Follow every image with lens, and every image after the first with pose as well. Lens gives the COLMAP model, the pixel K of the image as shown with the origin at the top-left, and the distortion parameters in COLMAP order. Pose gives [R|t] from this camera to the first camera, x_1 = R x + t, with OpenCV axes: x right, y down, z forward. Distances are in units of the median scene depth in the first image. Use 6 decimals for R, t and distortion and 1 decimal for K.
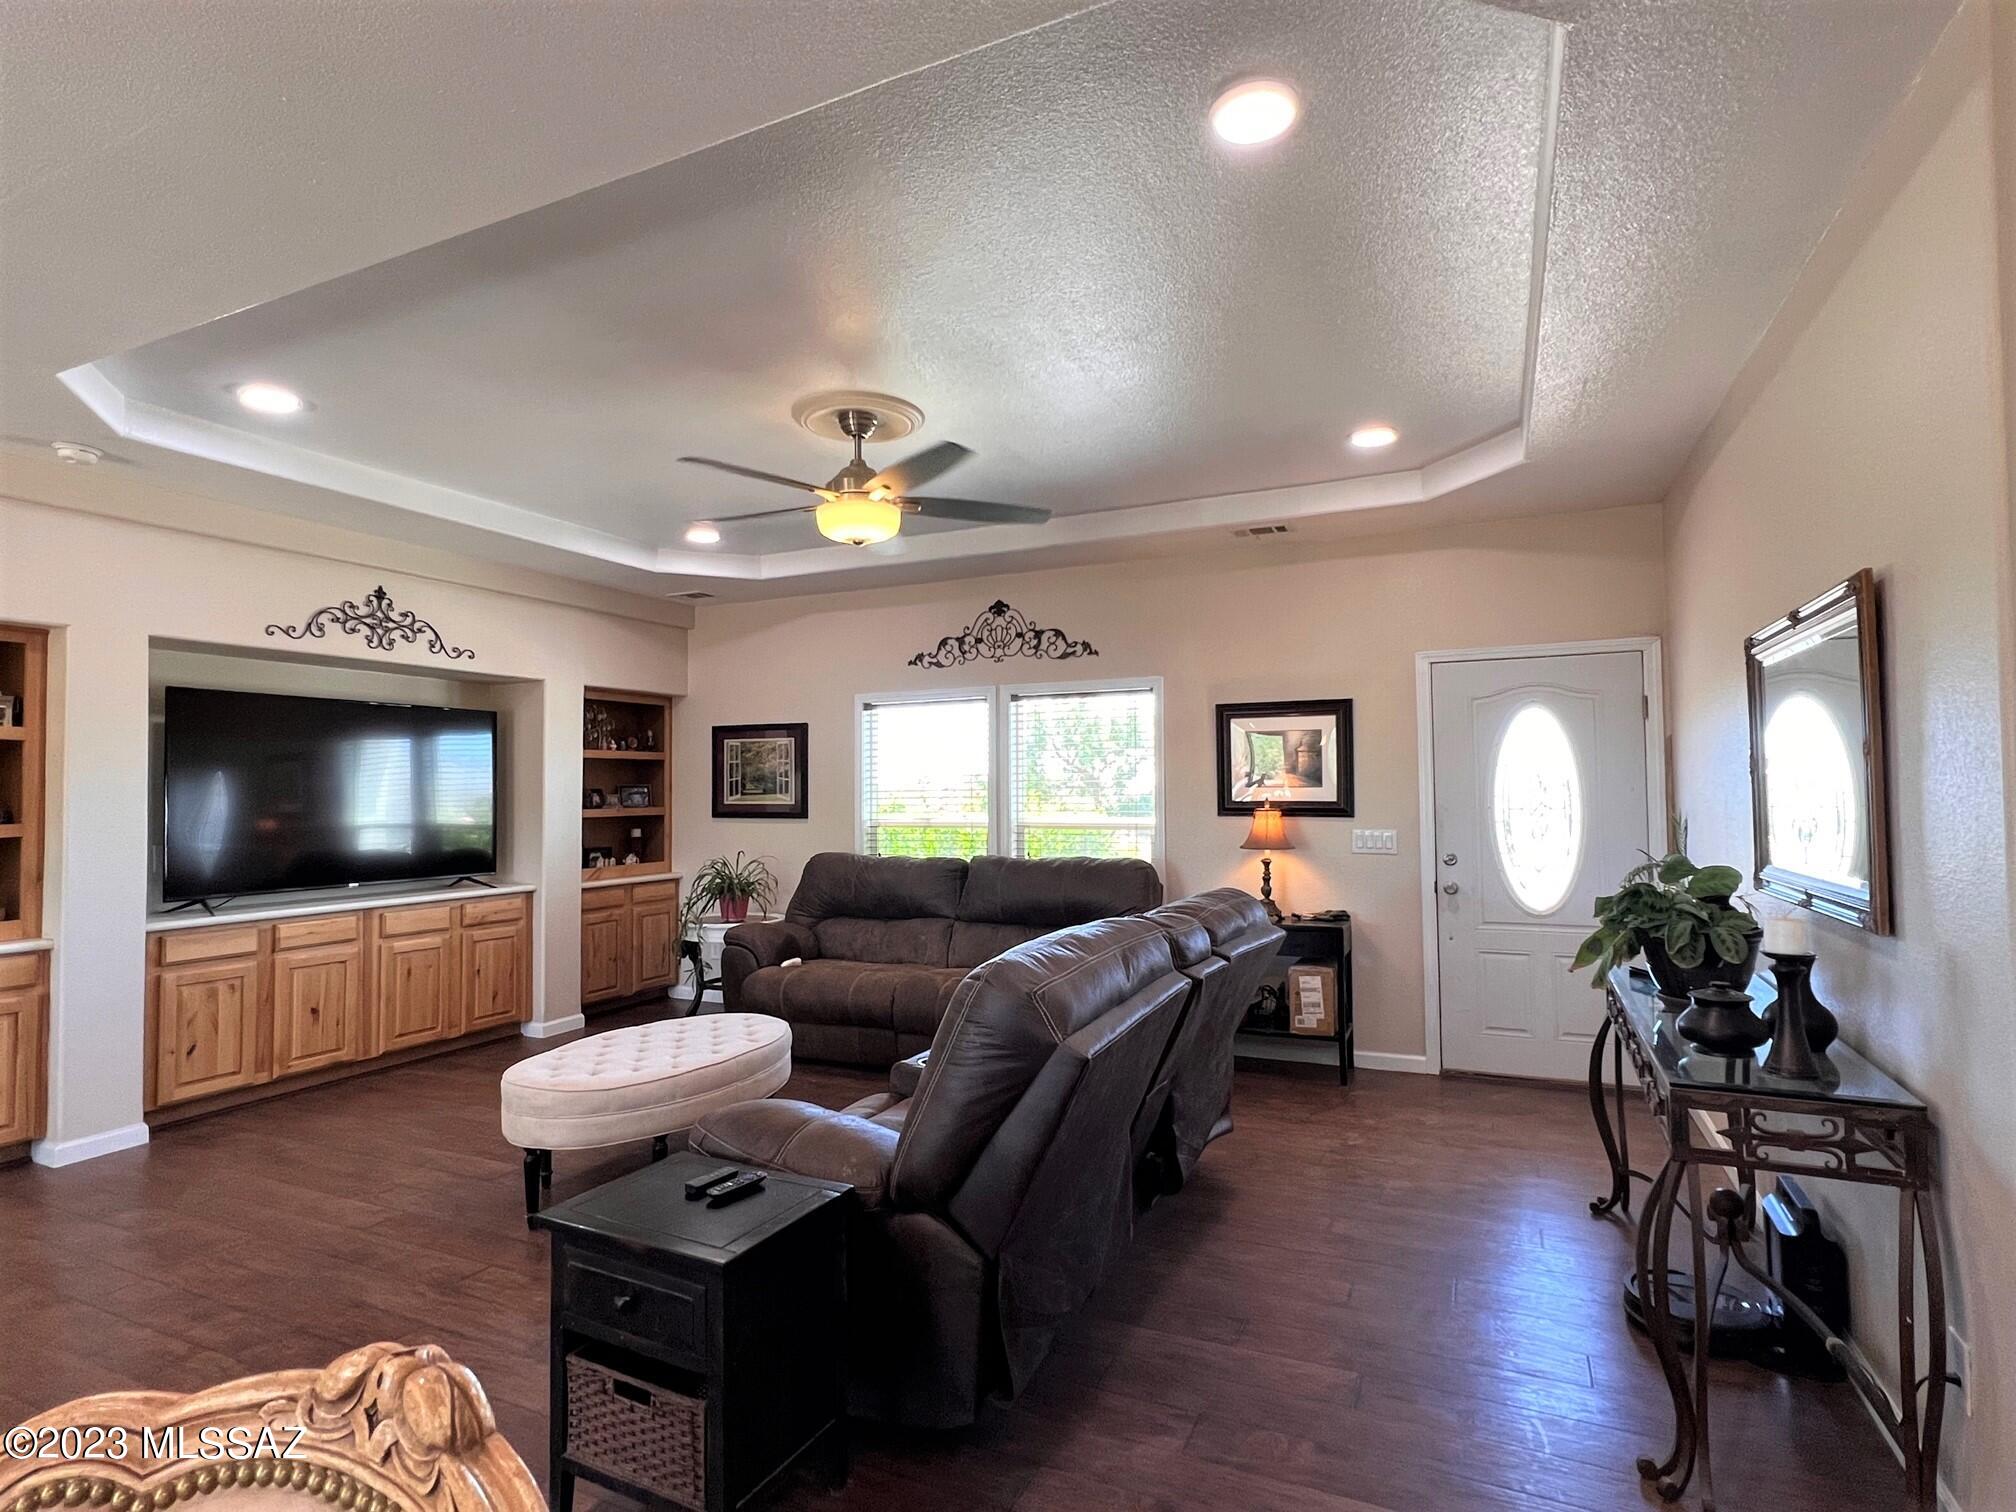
lens RADIAL K [[1031.3, 0, 1008.0], [0, 1031.3, 756.0], [0, 0, 1]] dist [0.031610, 0.000126]
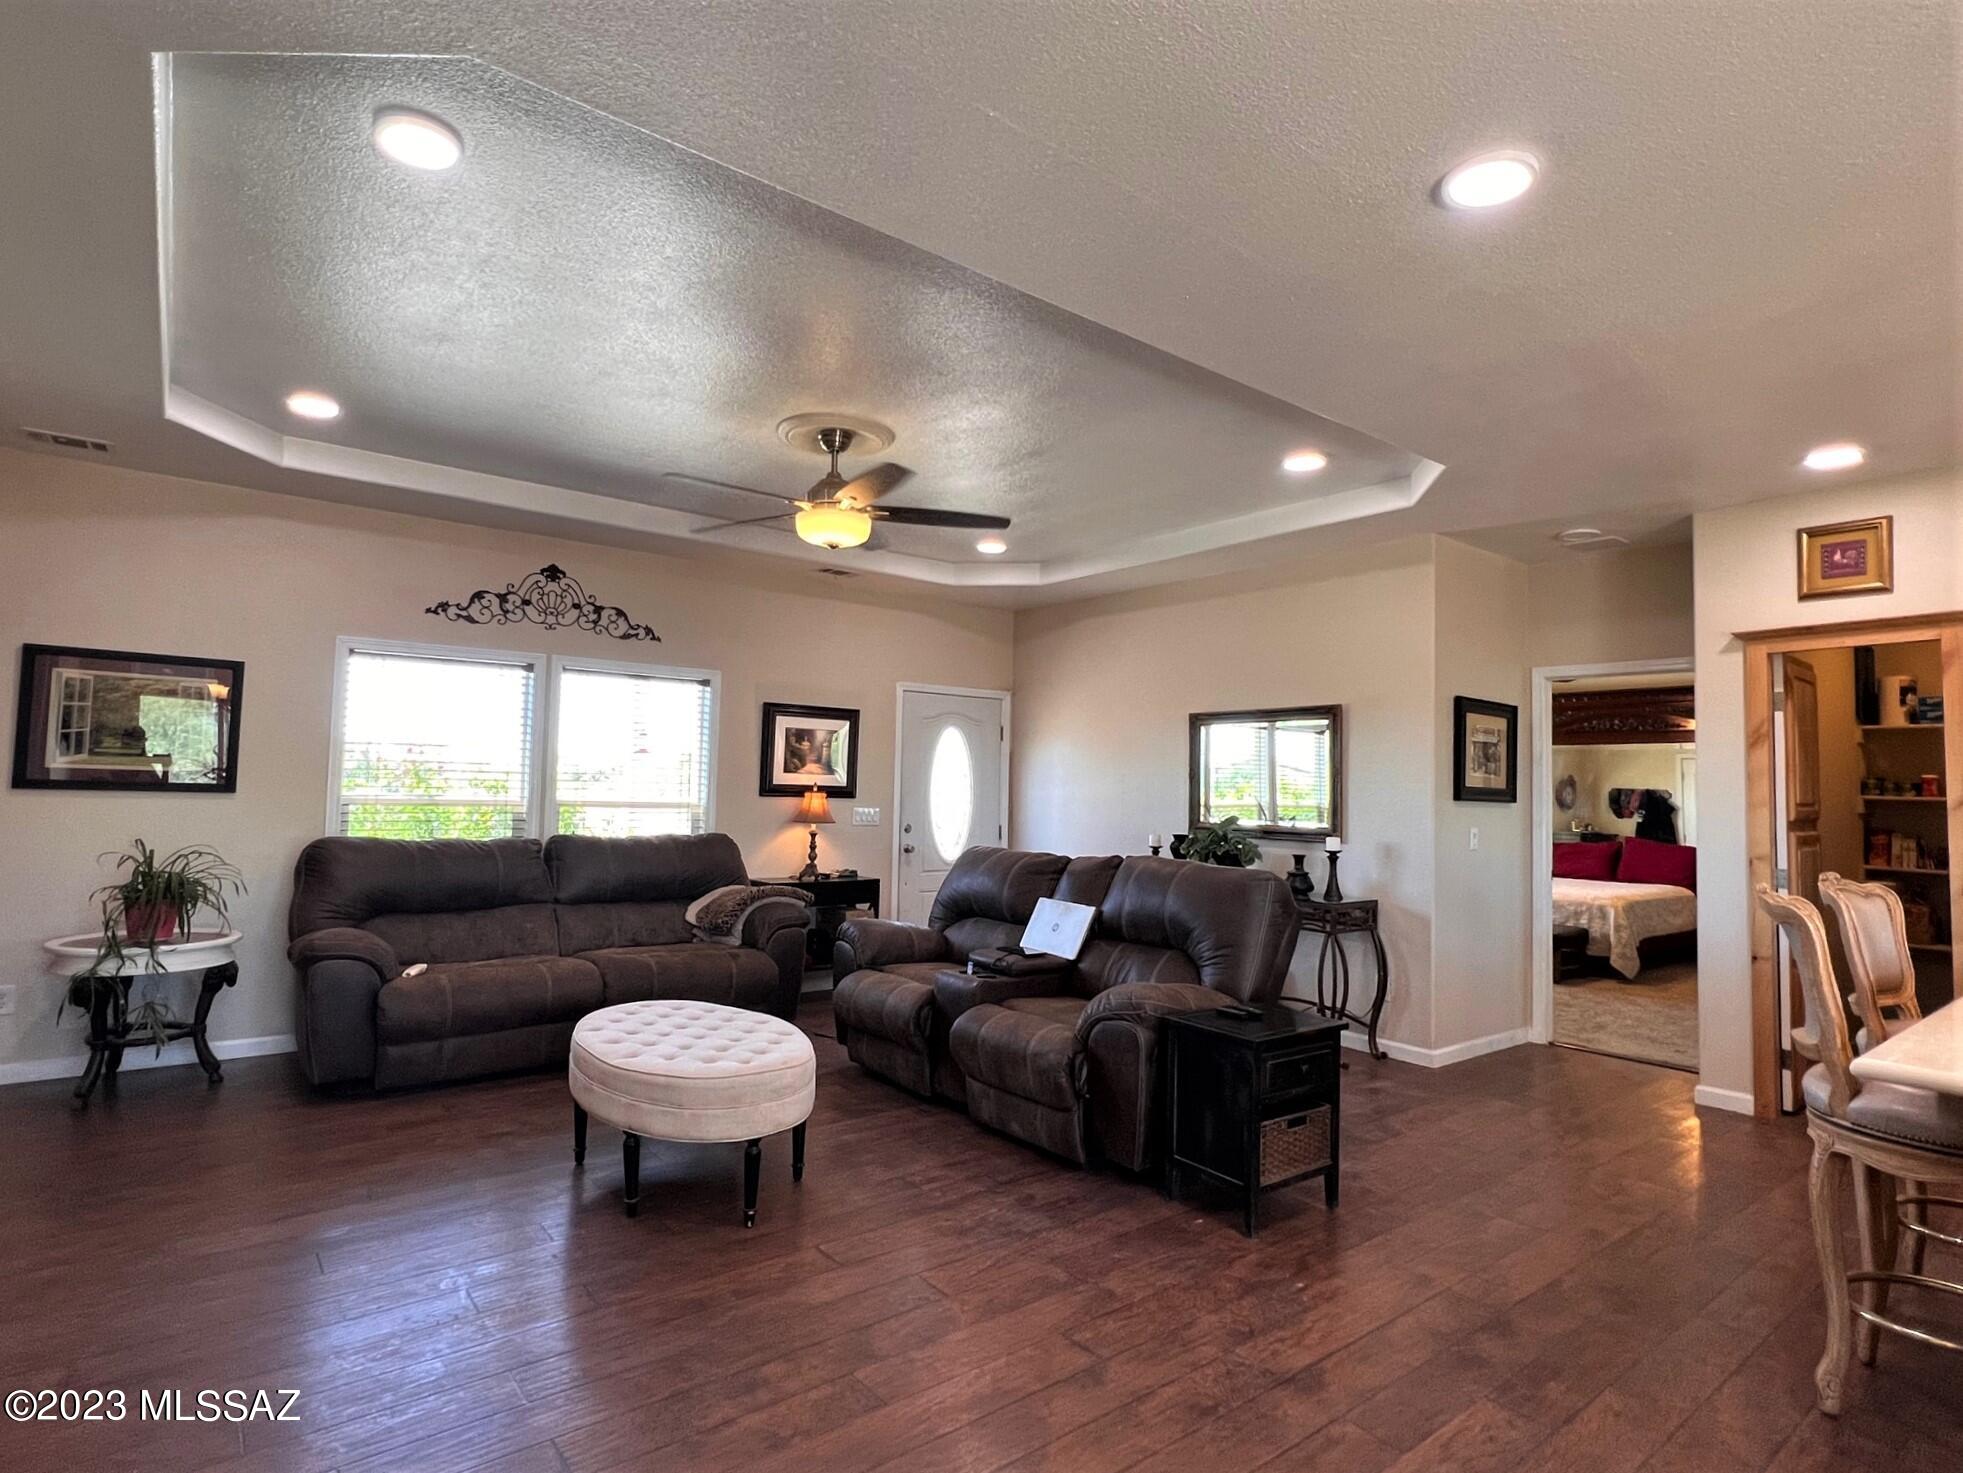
lens RADIAL K [[1036.6, 0, 980.5], [0, 1036.6, 734.0], [0, 0, 1]] dist [0.001440, 0.000583]
pose [[0.447500, 0.067337, 0.891745, -0.717628], [-0.059689, 0.997187, -0.045345, 0.024859], [-0.892290, -0.032935, 0.450260, 0.236026]]
